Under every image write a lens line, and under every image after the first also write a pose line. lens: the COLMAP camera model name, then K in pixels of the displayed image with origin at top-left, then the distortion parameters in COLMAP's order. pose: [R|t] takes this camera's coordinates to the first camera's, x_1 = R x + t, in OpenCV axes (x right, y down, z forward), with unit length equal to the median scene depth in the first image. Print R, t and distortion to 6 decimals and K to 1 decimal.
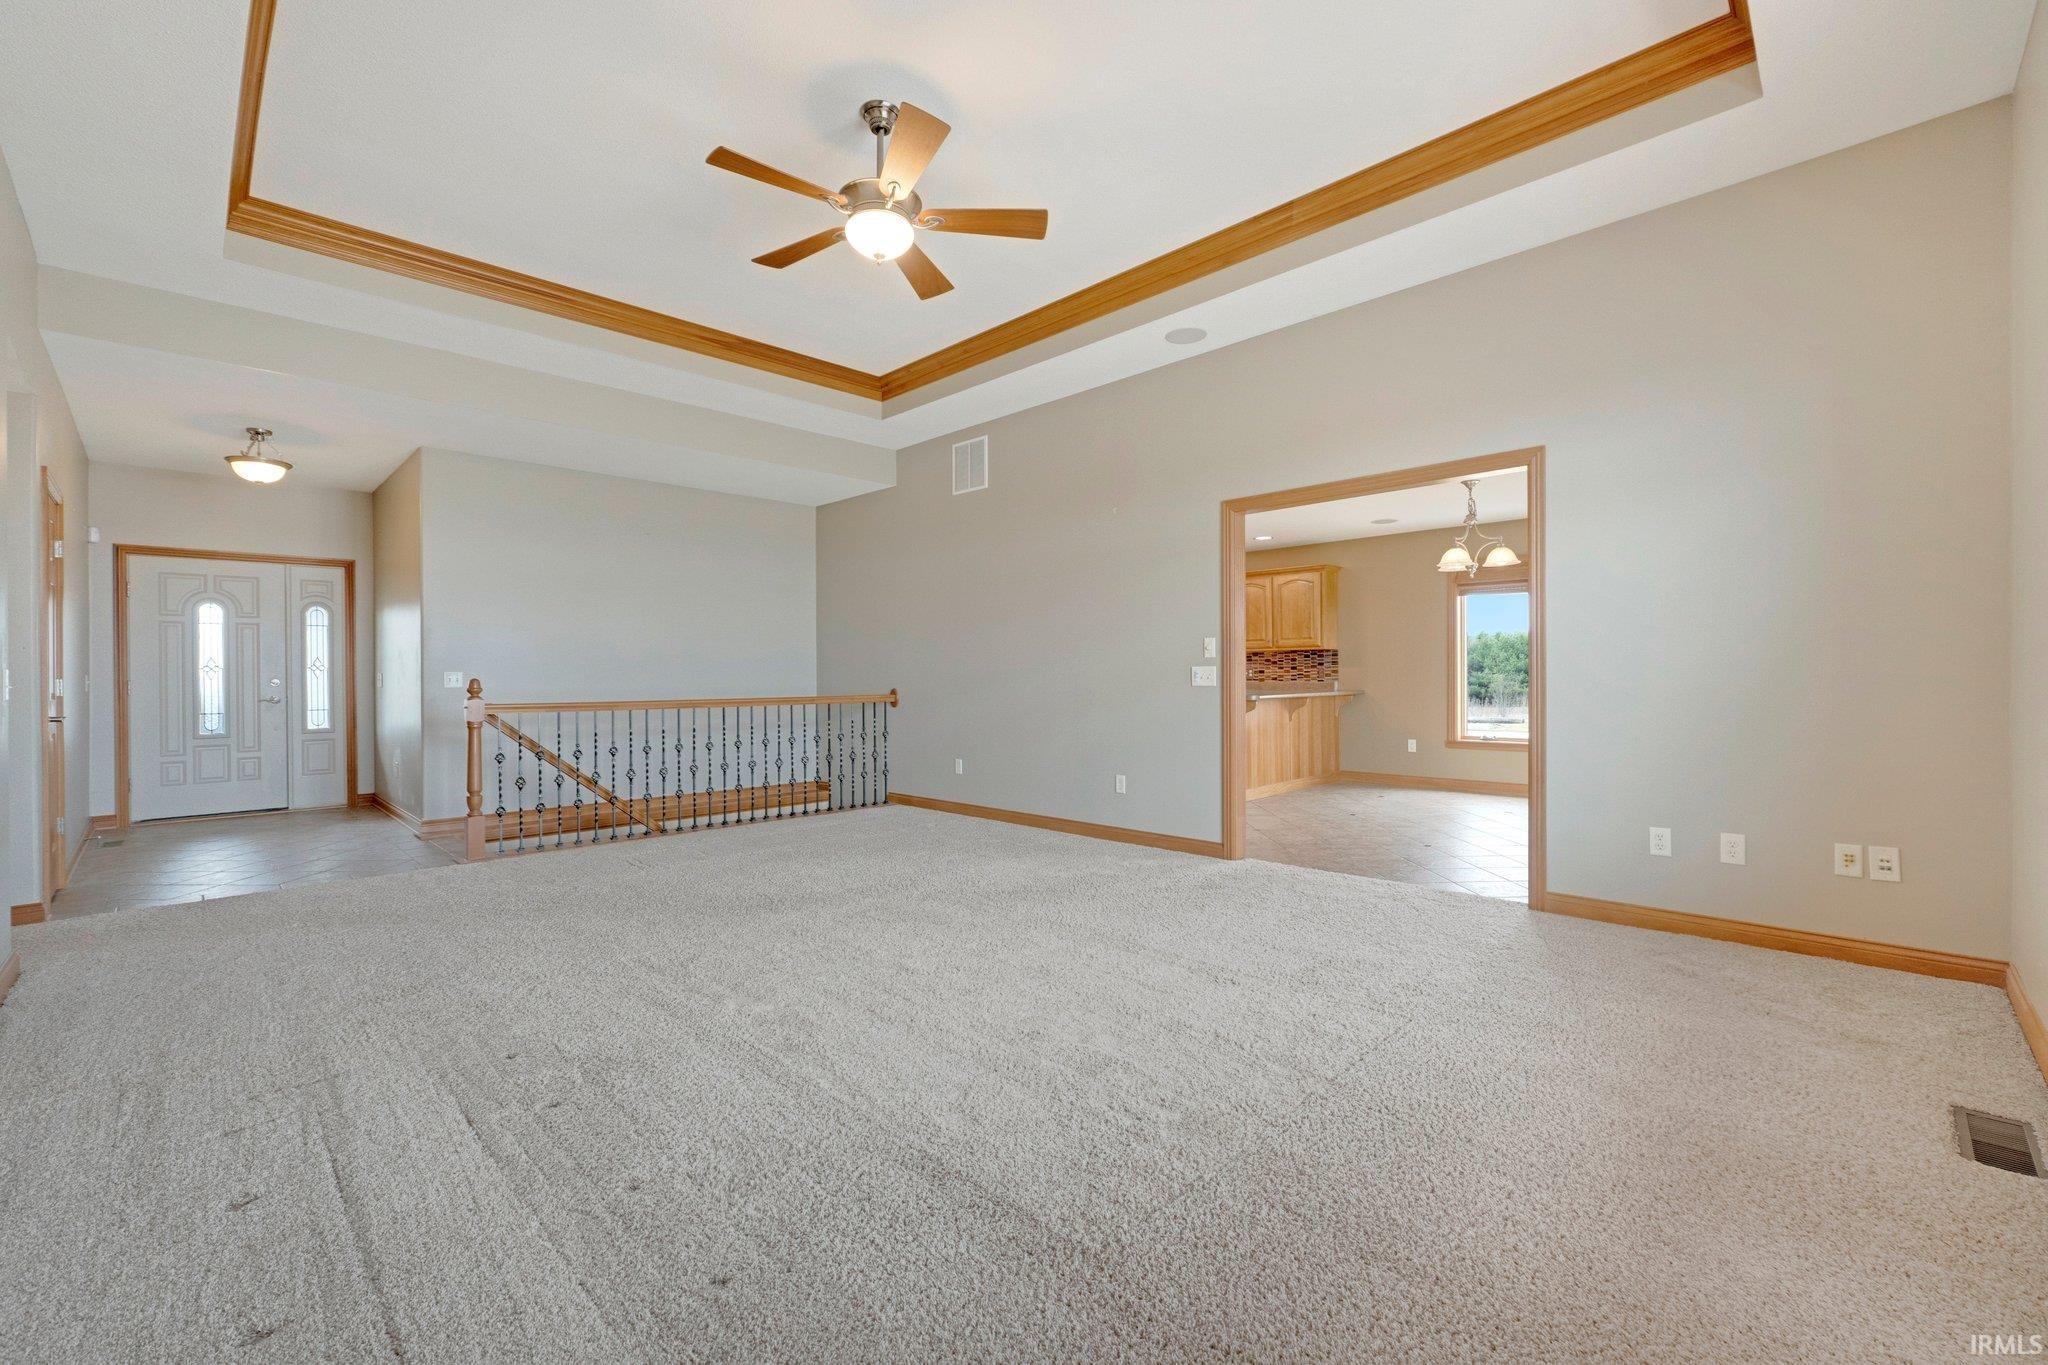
lens RADIAL K [[843.6, 0, 1028.9], [0, 843.6, 678.7], [0, 0, 1]] dist [-0.013376, -0.000202]
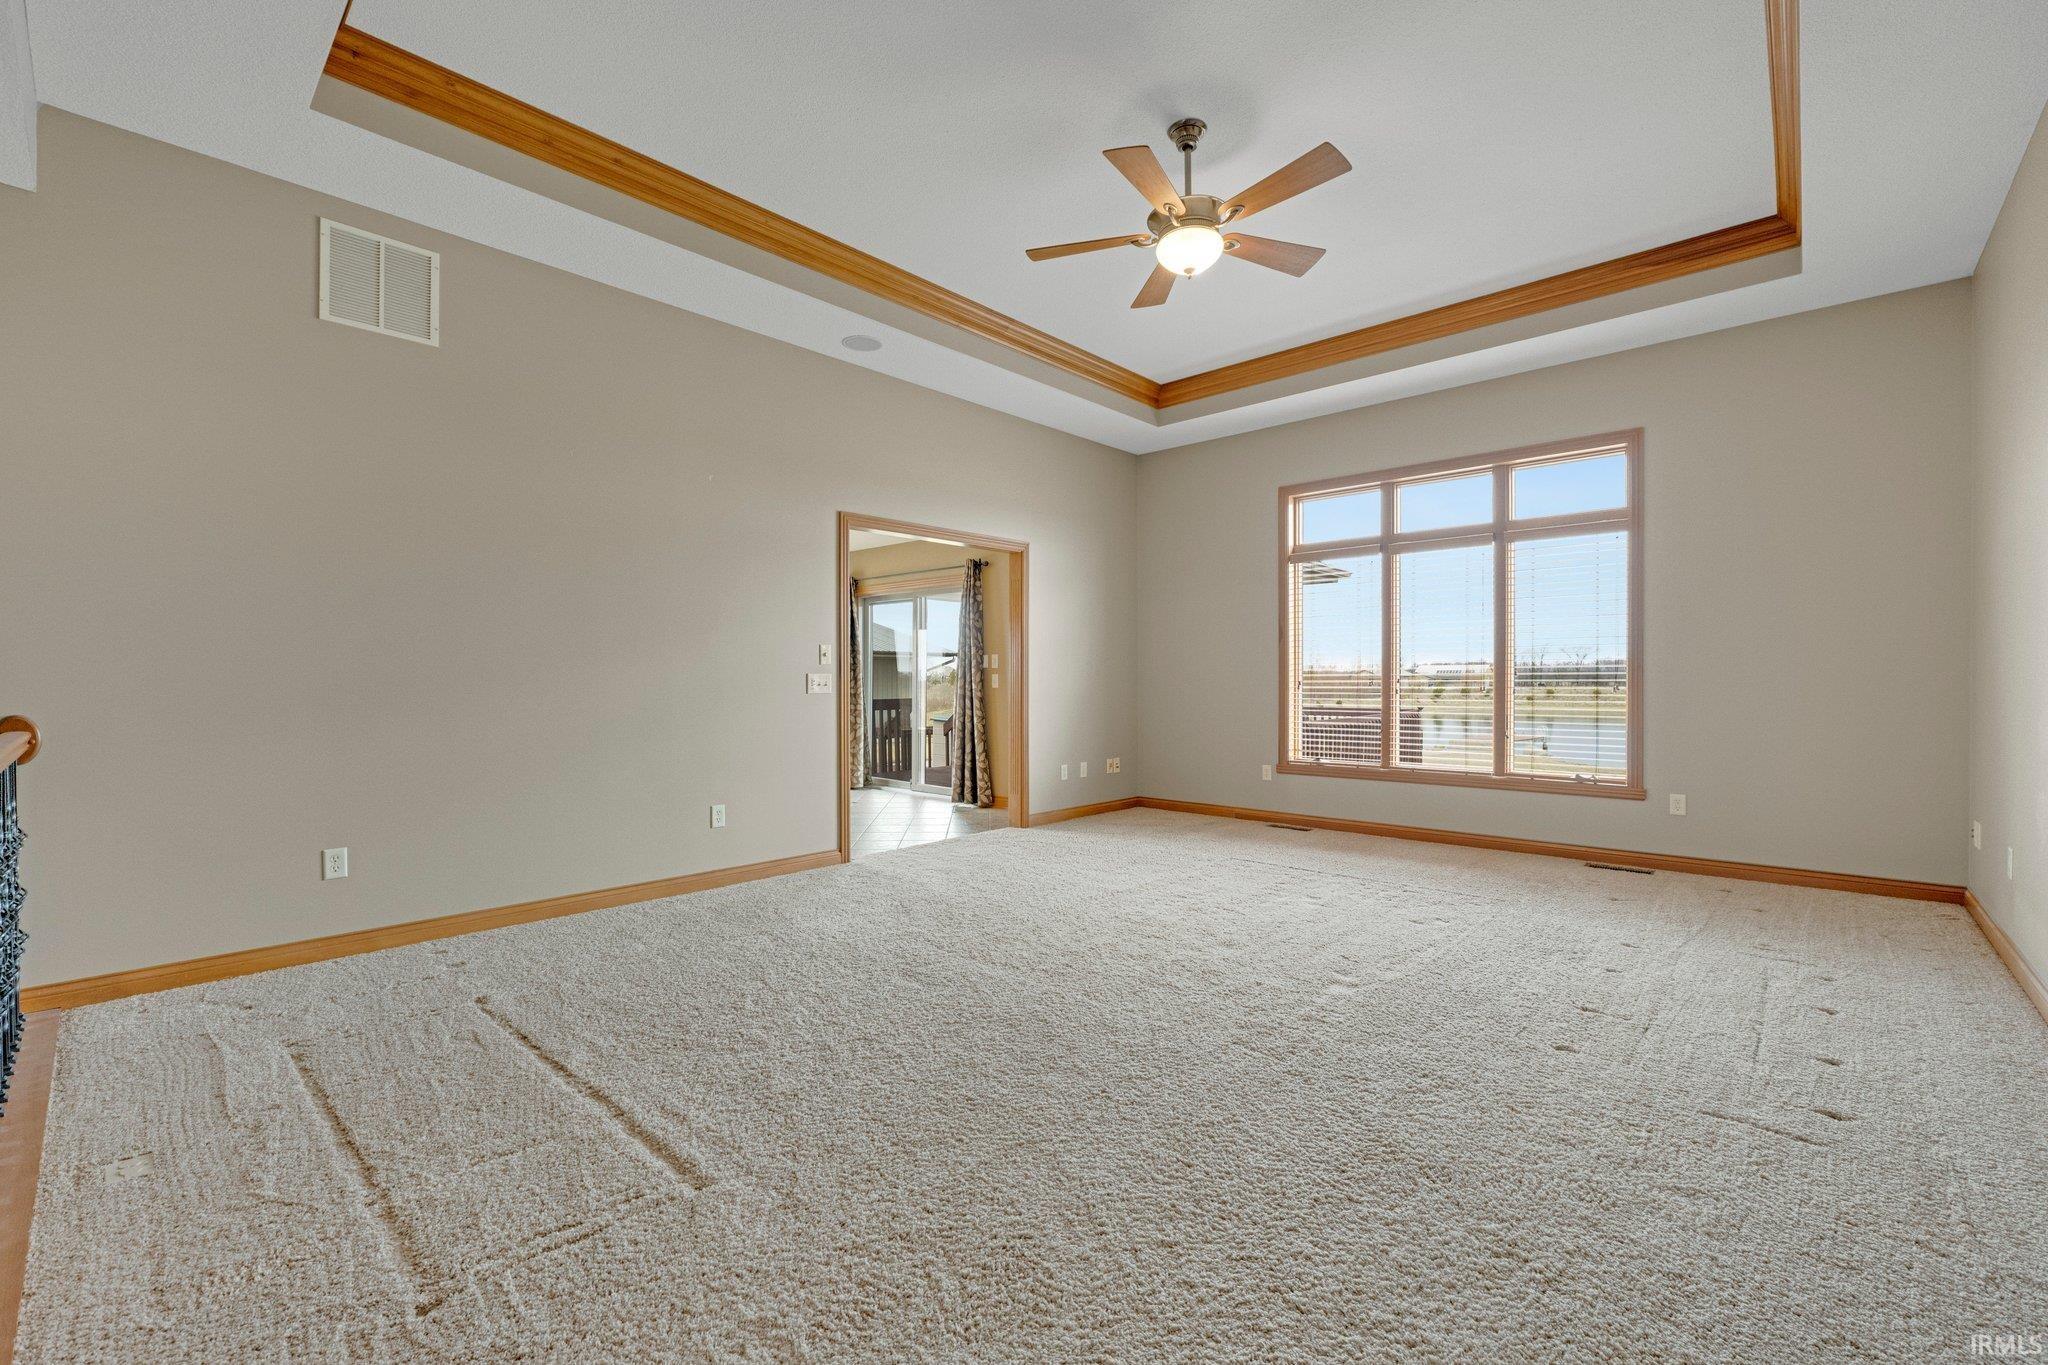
lens RADIAL K [[843.6, 0, 1037.0], [0, 843.6, 680.8], [0, 0, 1]] dist [-0.013376, -0.000202]
pose [[-0.032475, 0.001180, 0.999472, -1.837898], [0.003084, 0.999995, -0.001081, -0.009770], [-0.999468, 0.003048, -0.032478, 1.856895]]
